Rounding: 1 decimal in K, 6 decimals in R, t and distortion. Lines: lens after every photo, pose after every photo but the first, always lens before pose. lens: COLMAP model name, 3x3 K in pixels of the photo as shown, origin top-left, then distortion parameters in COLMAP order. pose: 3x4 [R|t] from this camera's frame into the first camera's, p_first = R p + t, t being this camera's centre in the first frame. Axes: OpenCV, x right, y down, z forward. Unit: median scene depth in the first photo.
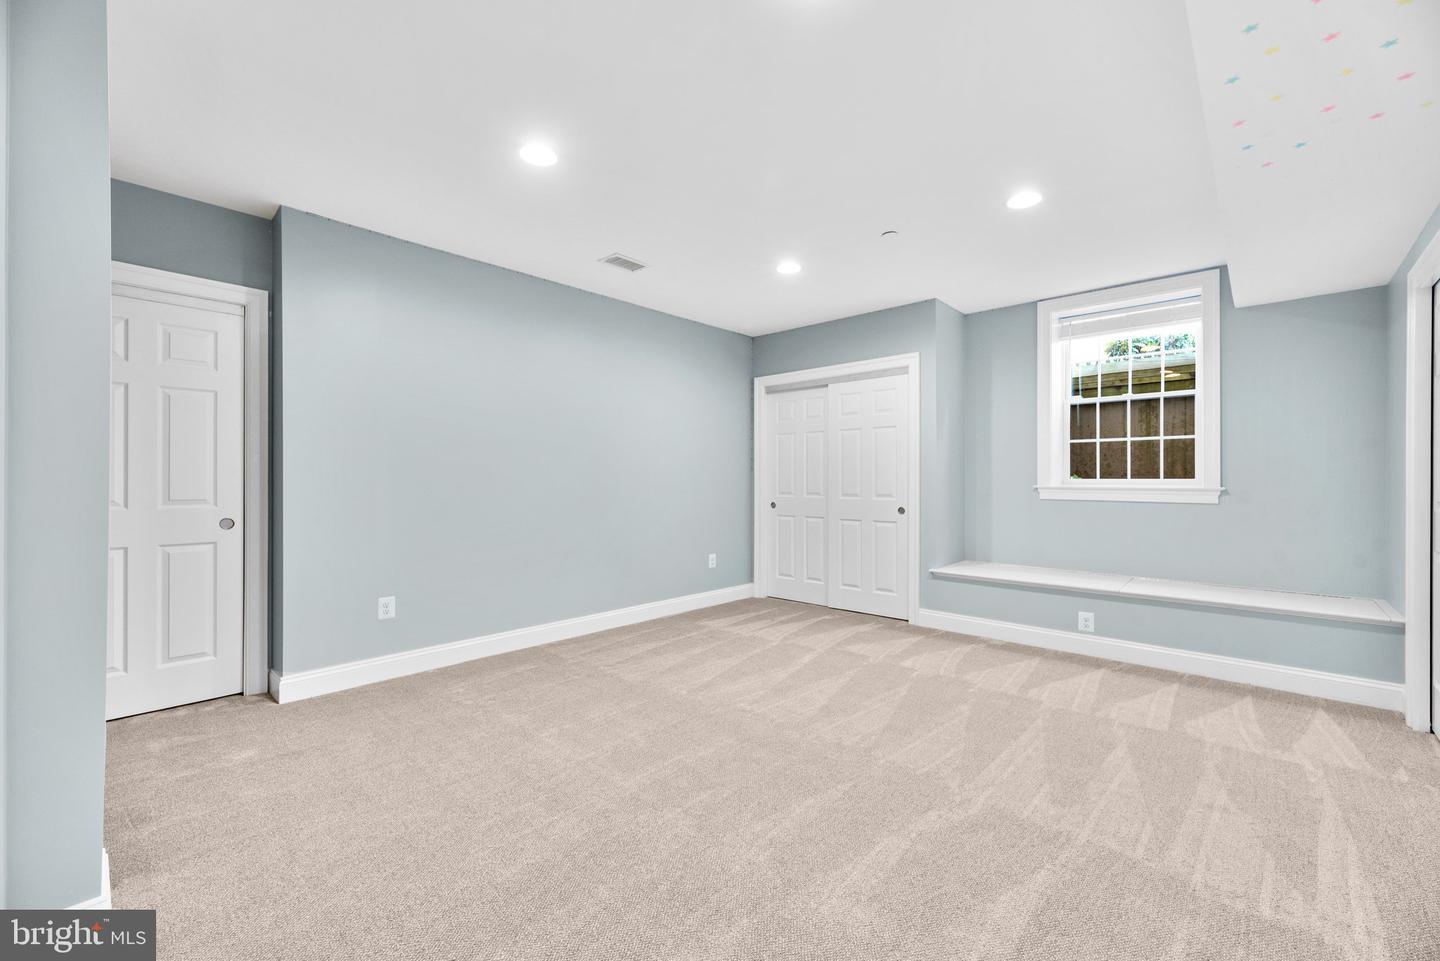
lens RADIAL K [[609.4, 0, 720.5], [0, 609.4, 490.1], [0, 0, 1]] dist [0.000261, -0.004928]
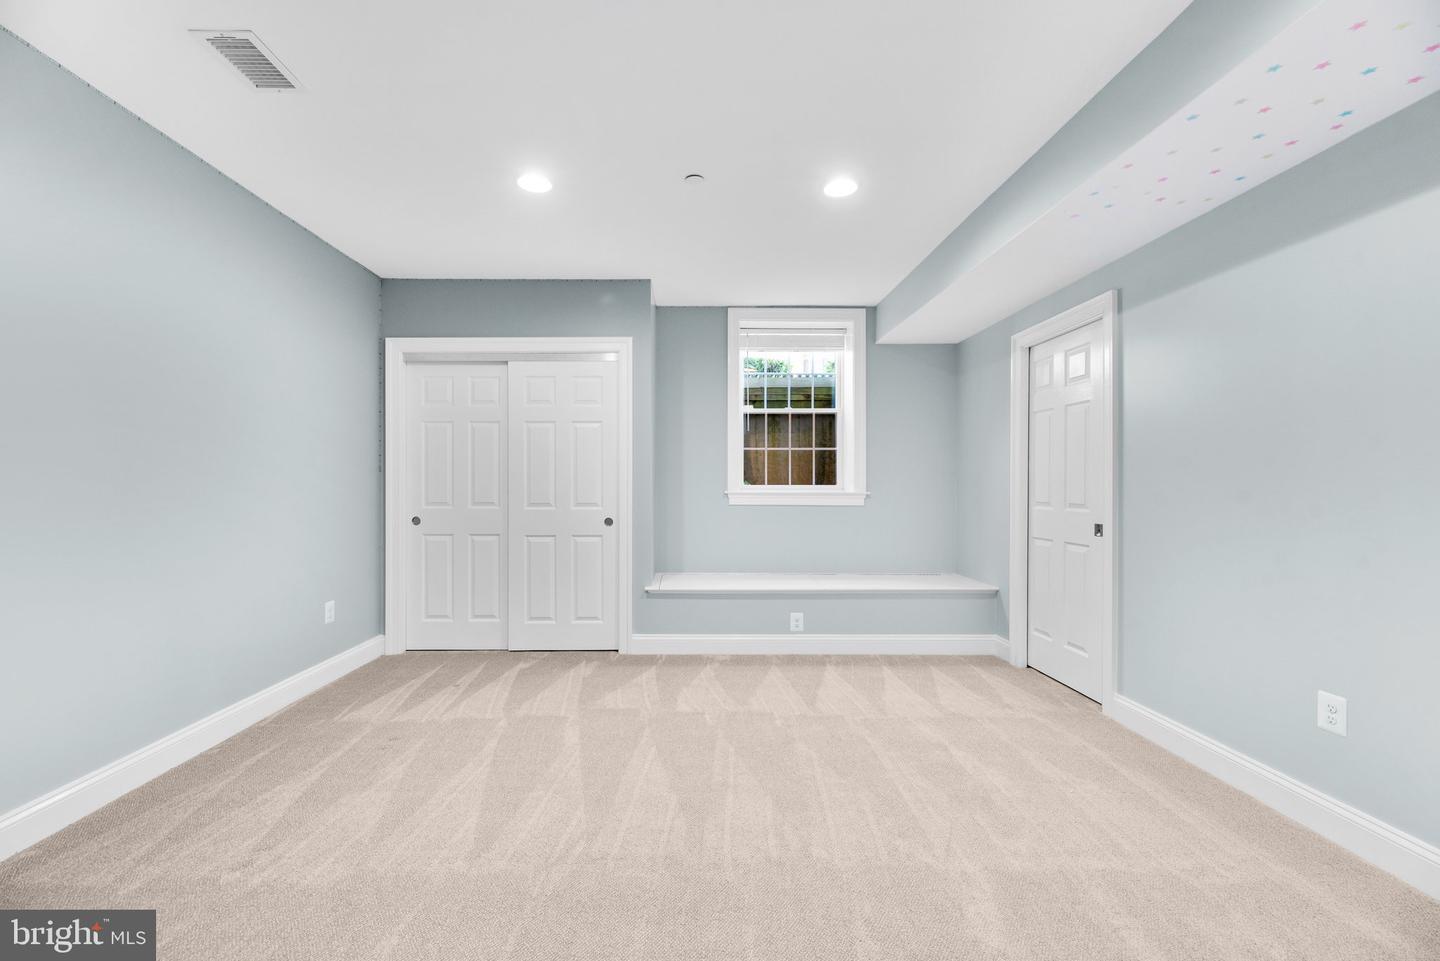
lens RADIAL K [[609.4, 0, 720.5], [0, 609.4, 490.1], [0, 0, 1]] dist [0.000261, -0.004928]
pose [[0.719554, -0.003754, 0.694426, -0.196612], [0.010881, 0.999924, -0.005870, -0.003897], [-0.694351, 0.011780, 0.719540, 0.310125]]
